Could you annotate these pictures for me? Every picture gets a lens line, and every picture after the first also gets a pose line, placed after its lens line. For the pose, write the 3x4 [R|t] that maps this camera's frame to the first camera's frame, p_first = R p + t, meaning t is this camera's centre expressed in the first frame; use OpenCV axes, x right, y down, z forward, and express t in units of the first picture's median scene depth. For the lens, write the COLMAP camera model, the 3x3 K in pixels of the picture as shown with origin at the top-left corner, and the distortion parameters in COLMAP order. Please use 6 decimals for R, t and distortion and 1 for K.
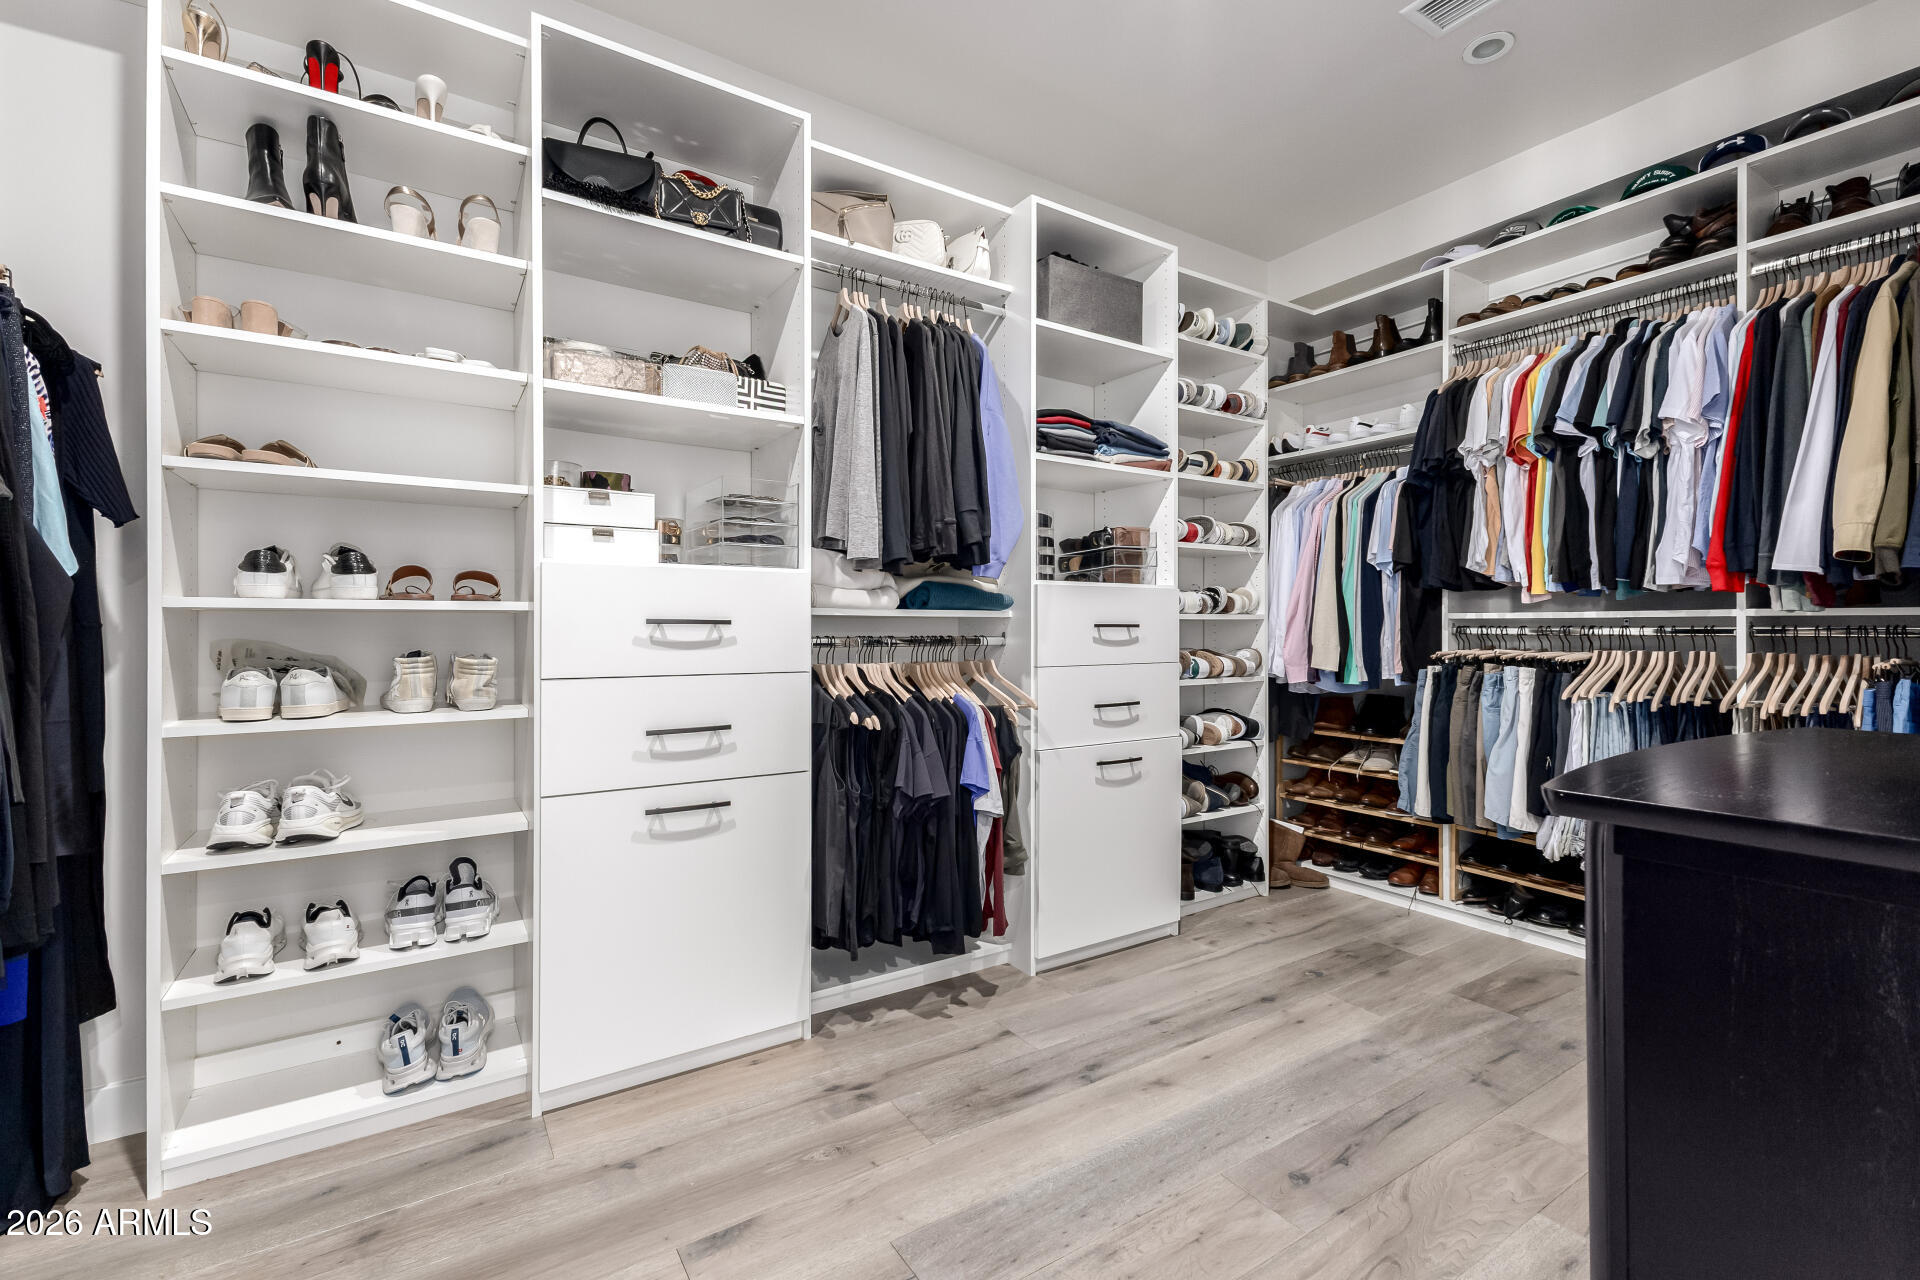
lens RADIAL K [[832.1, 0, 962.2], [0, 832.1, 634.9], [0, 0, 1]] dist [0.005256, -0.000666]
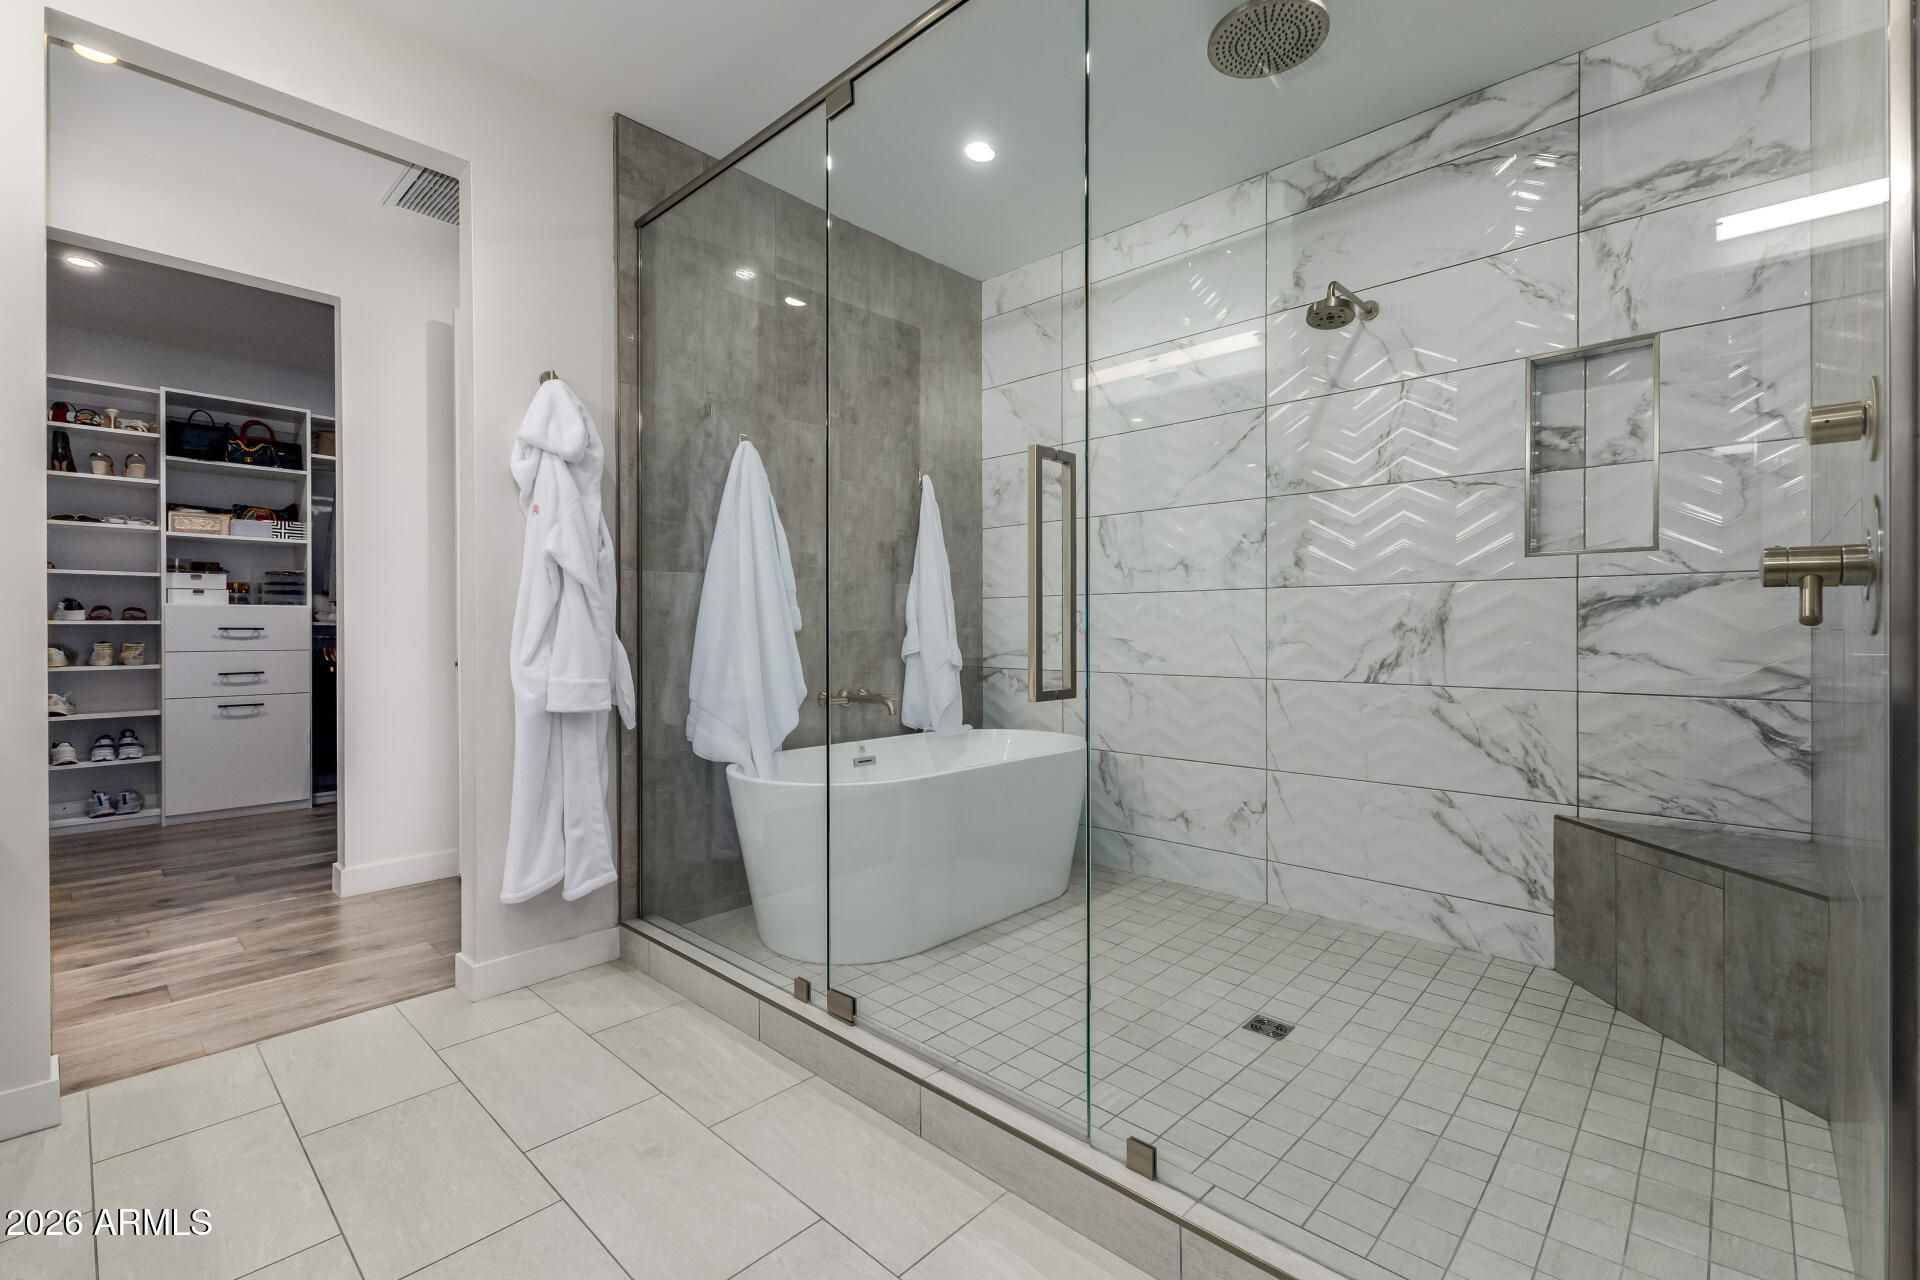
lens RADIAL K [[832.1, 0, 957.4], [0, 832.1, 638.2], [0, 0, 1]] dist [0.005256, -0.000666]
pose [[0.970849, -0.005690, 0.239623, 1.161945], [0.006999, 0.999965, -0.004613, 0.039394], [-0.239589, 0.006156, 0.970855, -1.936513]]
